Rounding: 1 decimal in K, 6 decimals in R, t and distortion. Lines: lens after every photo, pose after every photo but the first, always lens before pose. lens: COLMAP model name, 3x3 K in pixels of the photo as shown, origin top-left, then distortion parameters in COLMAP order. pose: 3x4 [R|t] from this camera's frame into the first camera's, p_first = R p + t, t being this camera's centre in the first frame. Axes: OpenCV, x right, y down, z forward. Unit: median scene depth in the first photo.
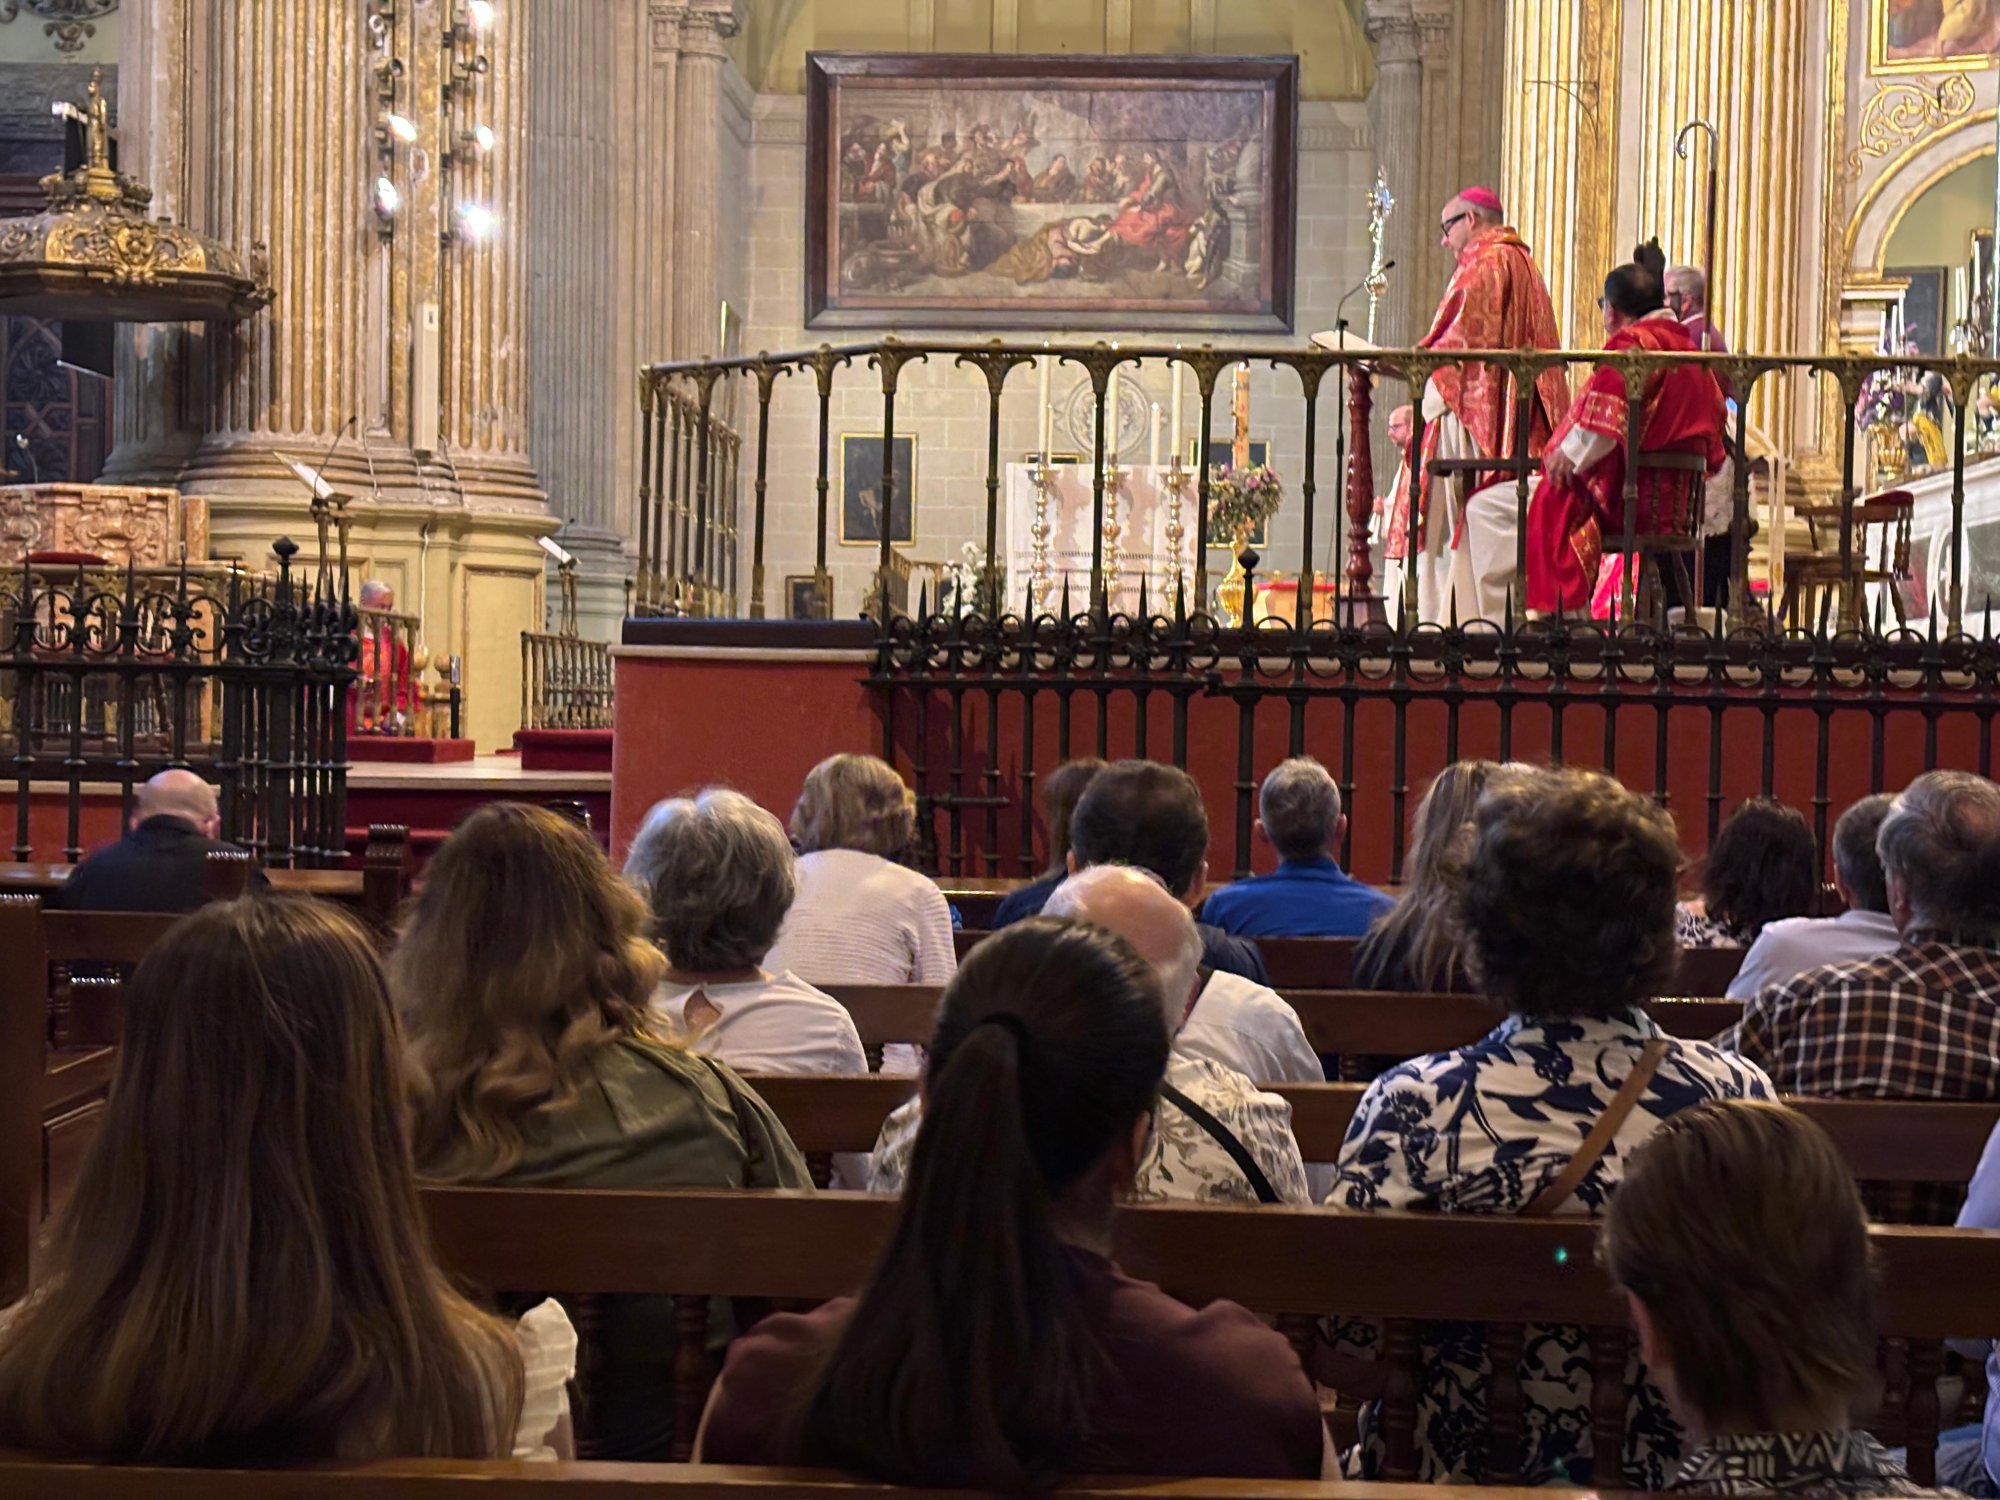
lens RADIAL K [[2984.4, 0, 1027.5], [0, 2984.4, 721.5], [0, 0, 1]] dist [0.264651, -1.042837]
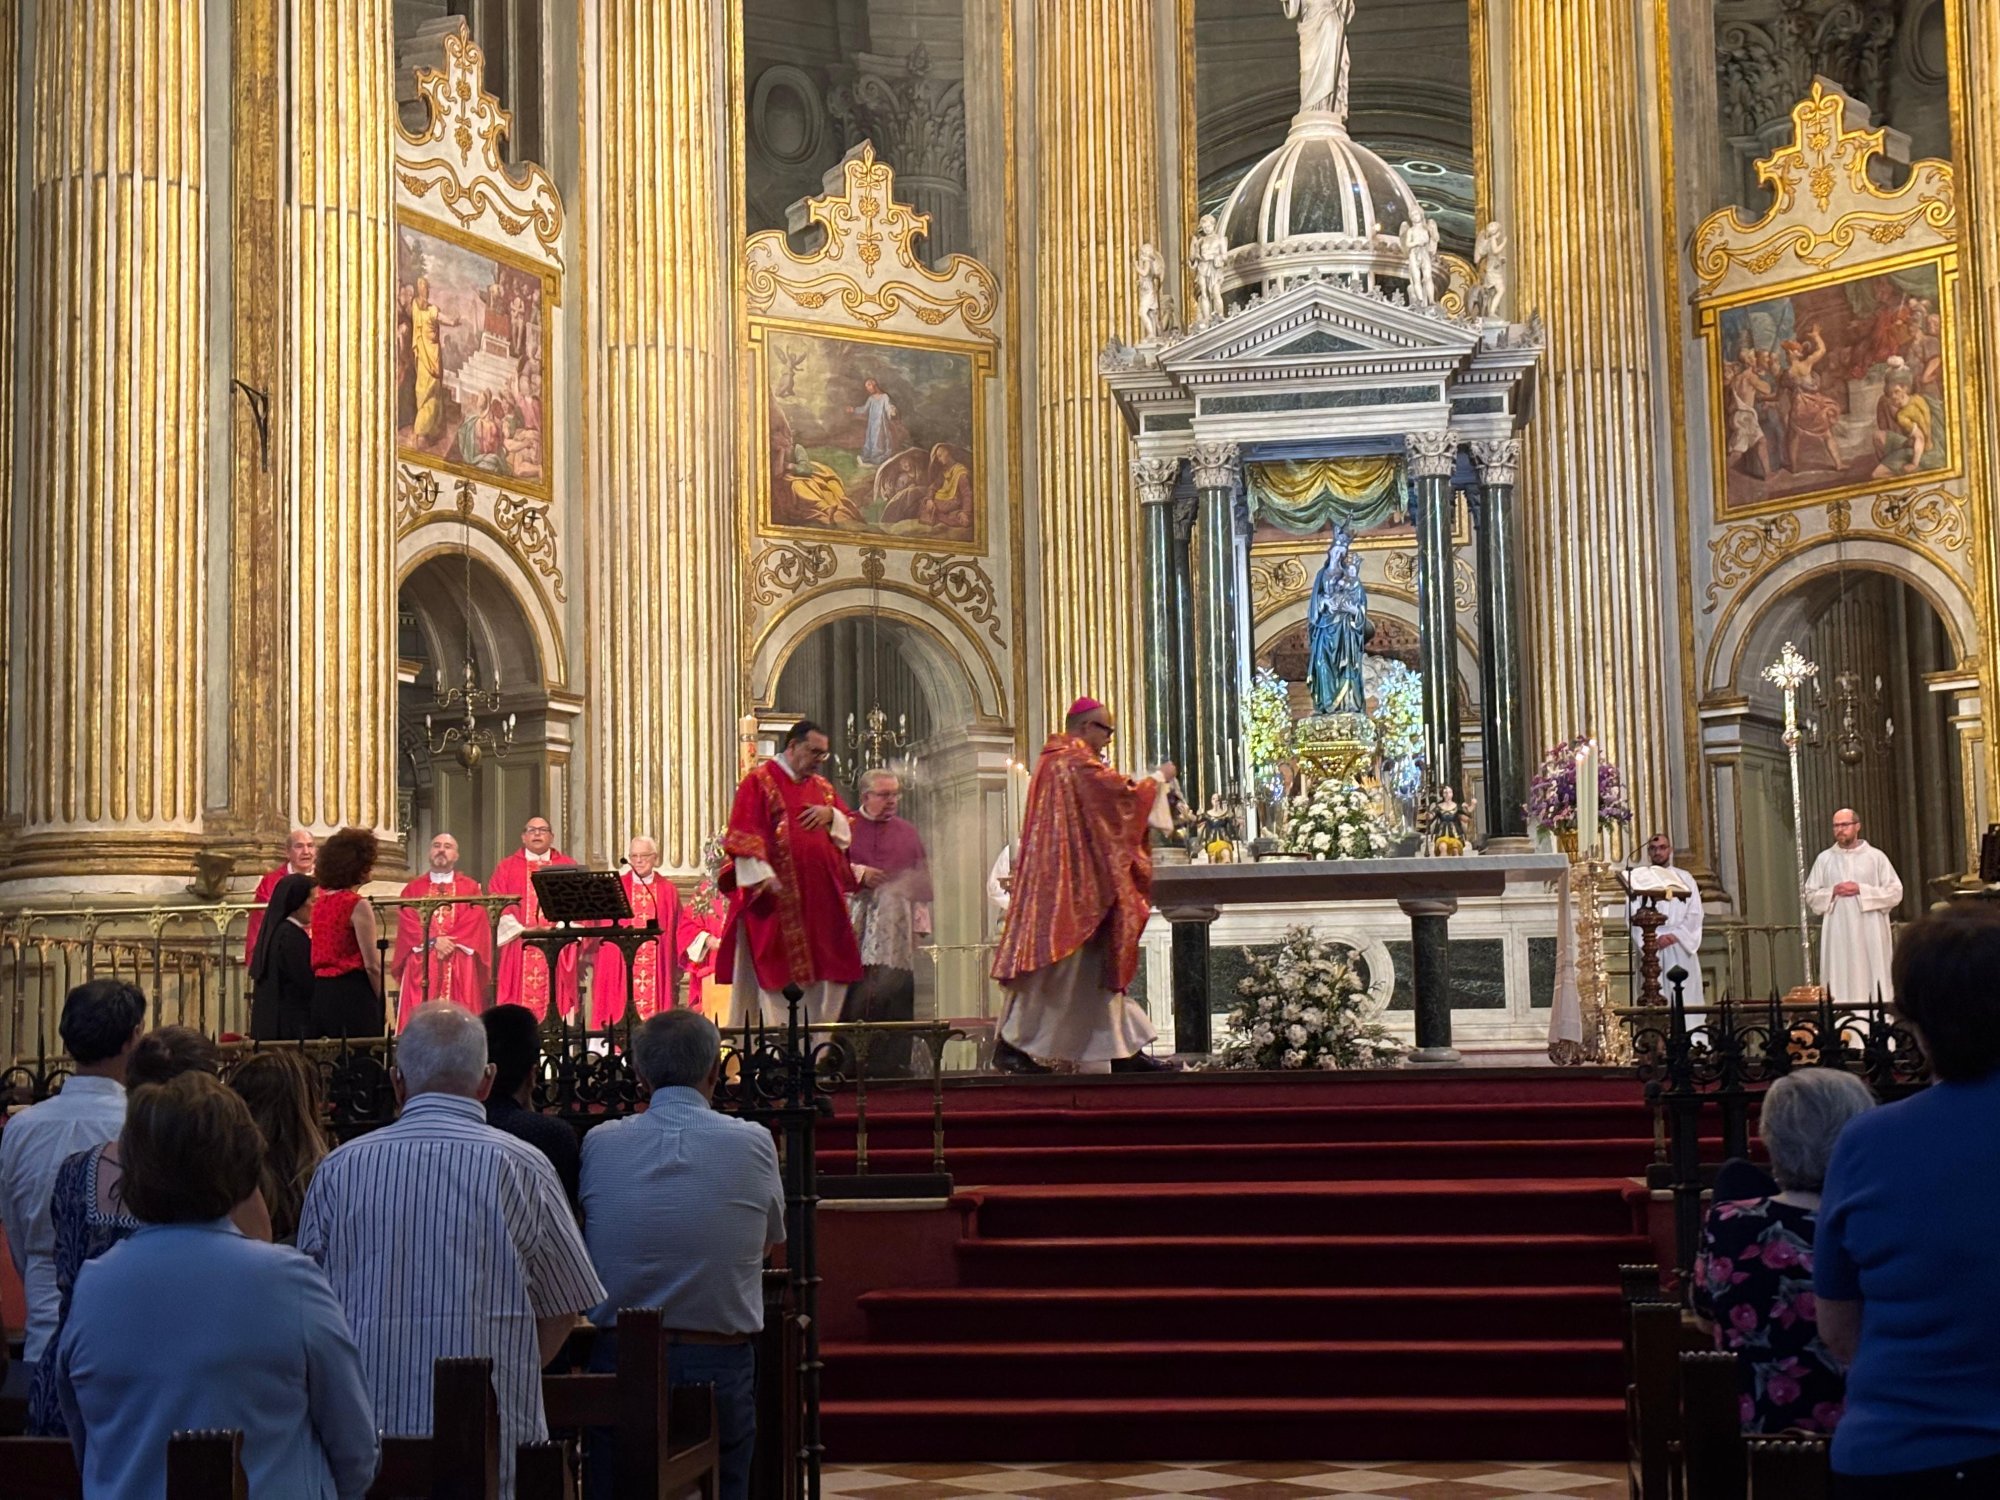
lens RADIAL K [[2984.4, 0, 1027.5], [0, 2984.4, 721.5], [0, 0, 1]] dist [0.264651, -1.042837]
pose [[0.102832, 0.100922, 0.989566, -0.658250], [0.026121, 0.994223, -0.104112, -0.020687], [-0.994356, 0.036554, 0.099601, 0.705562]]
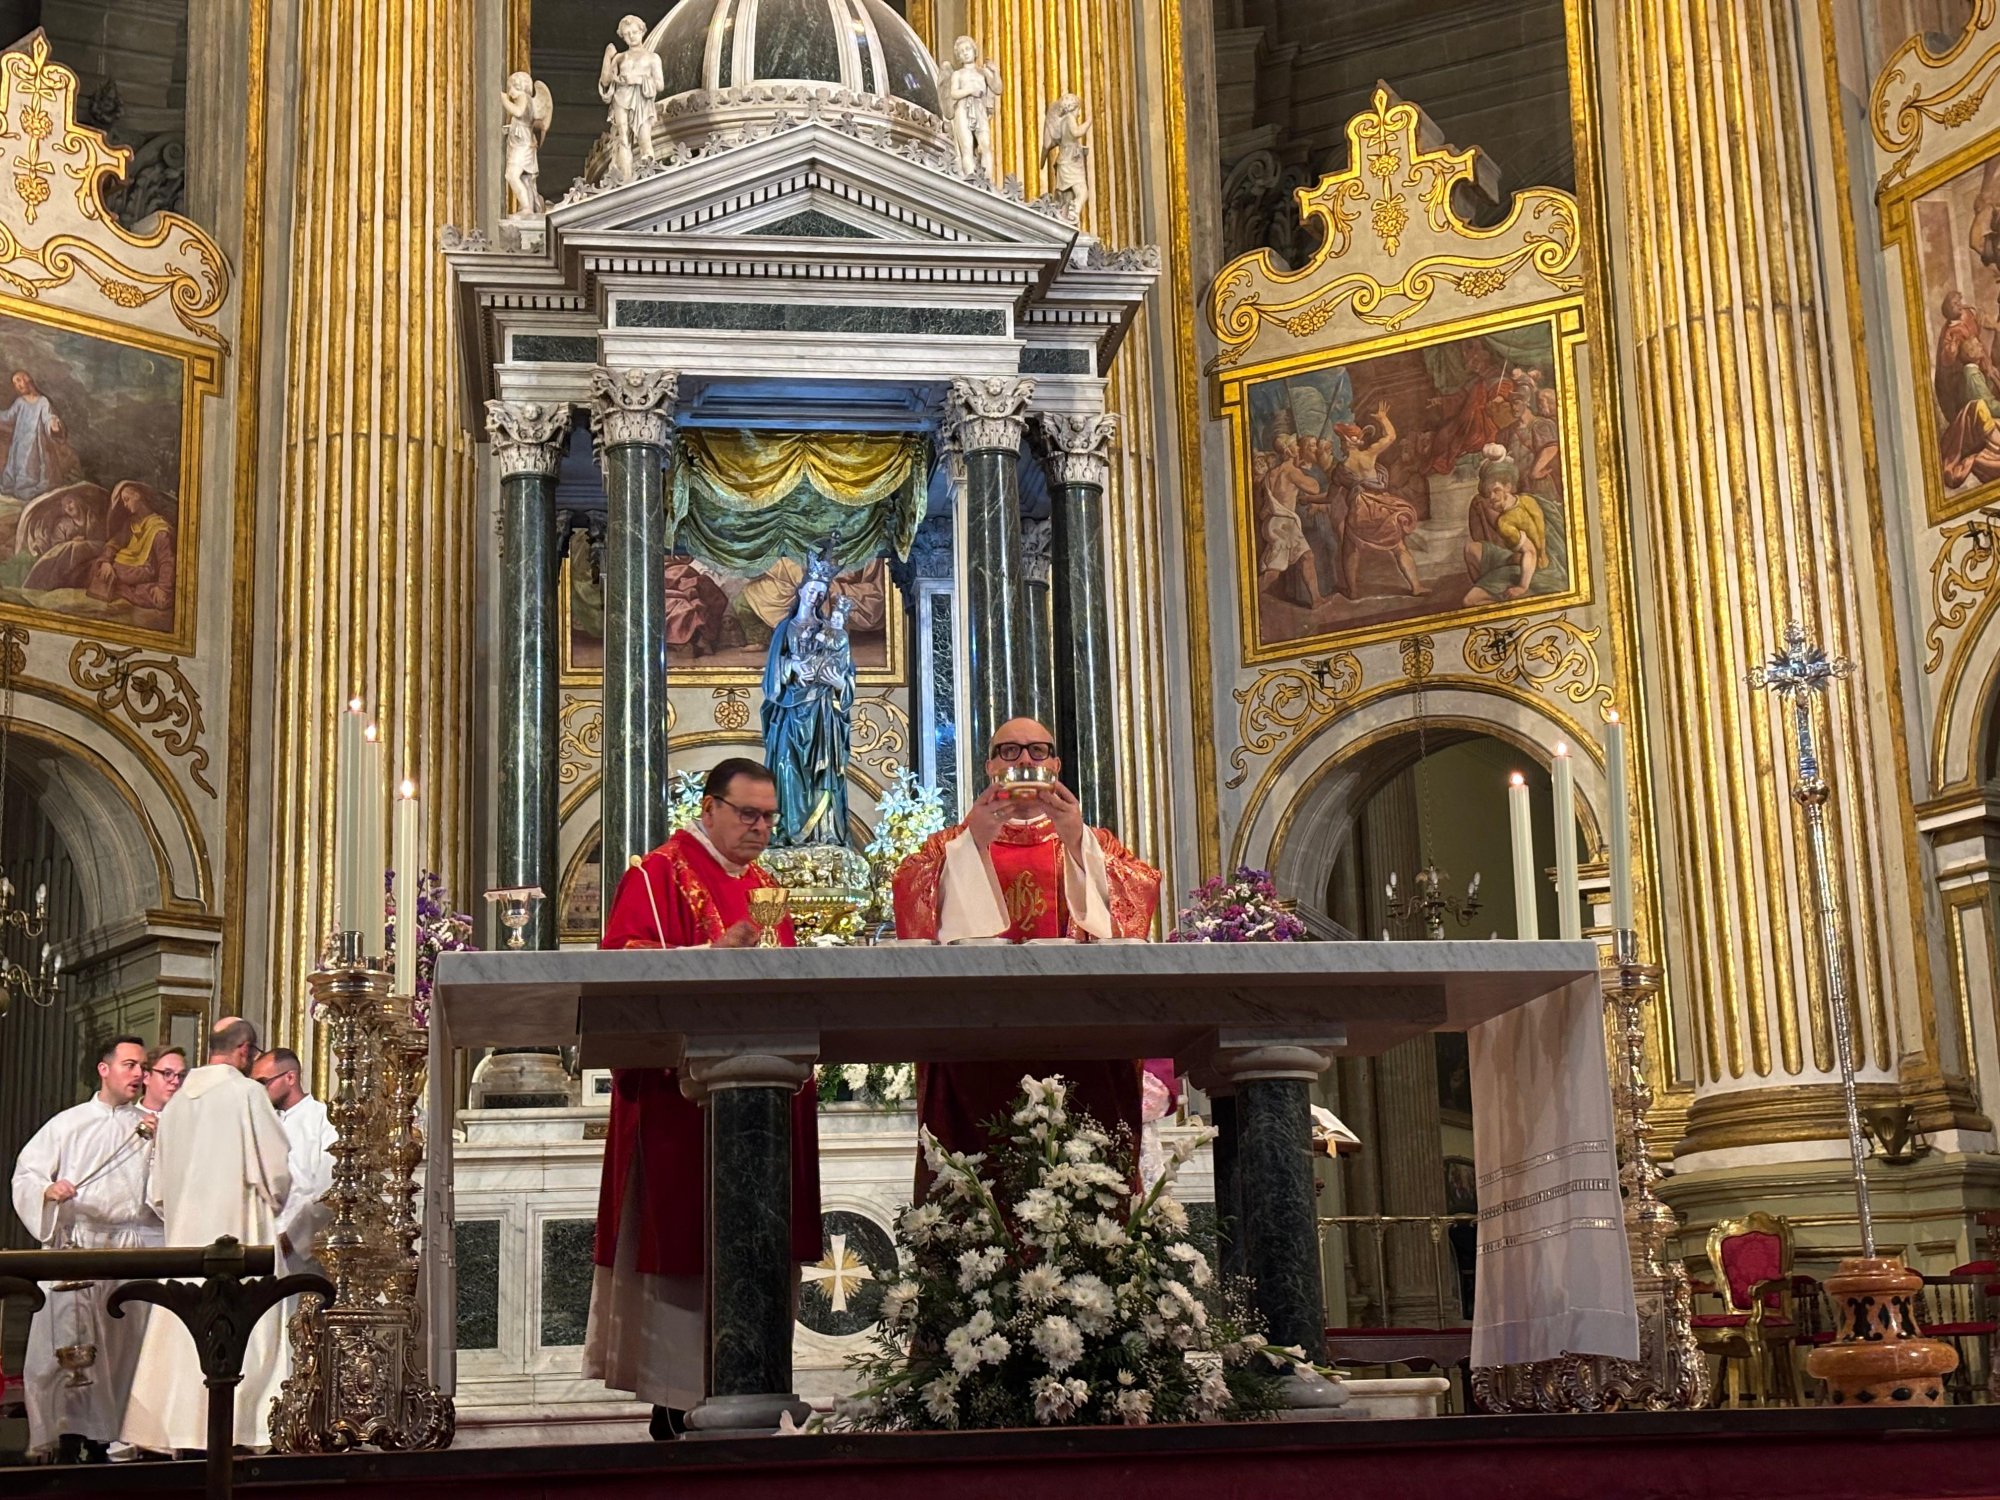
lens RADIAL K [[2984.4, 0, 1027.5], [0, 2984.4, 721.5], [0, 0, 1]] dist [0.264651, -1.042837]
pose [[-0.176264, 0.219746, 0.959501, -0.283826], [0.033328, 0.975537, -0.217296, -0.014999], [-0.983779, -0.006324, -0.179276, 0.764681]]
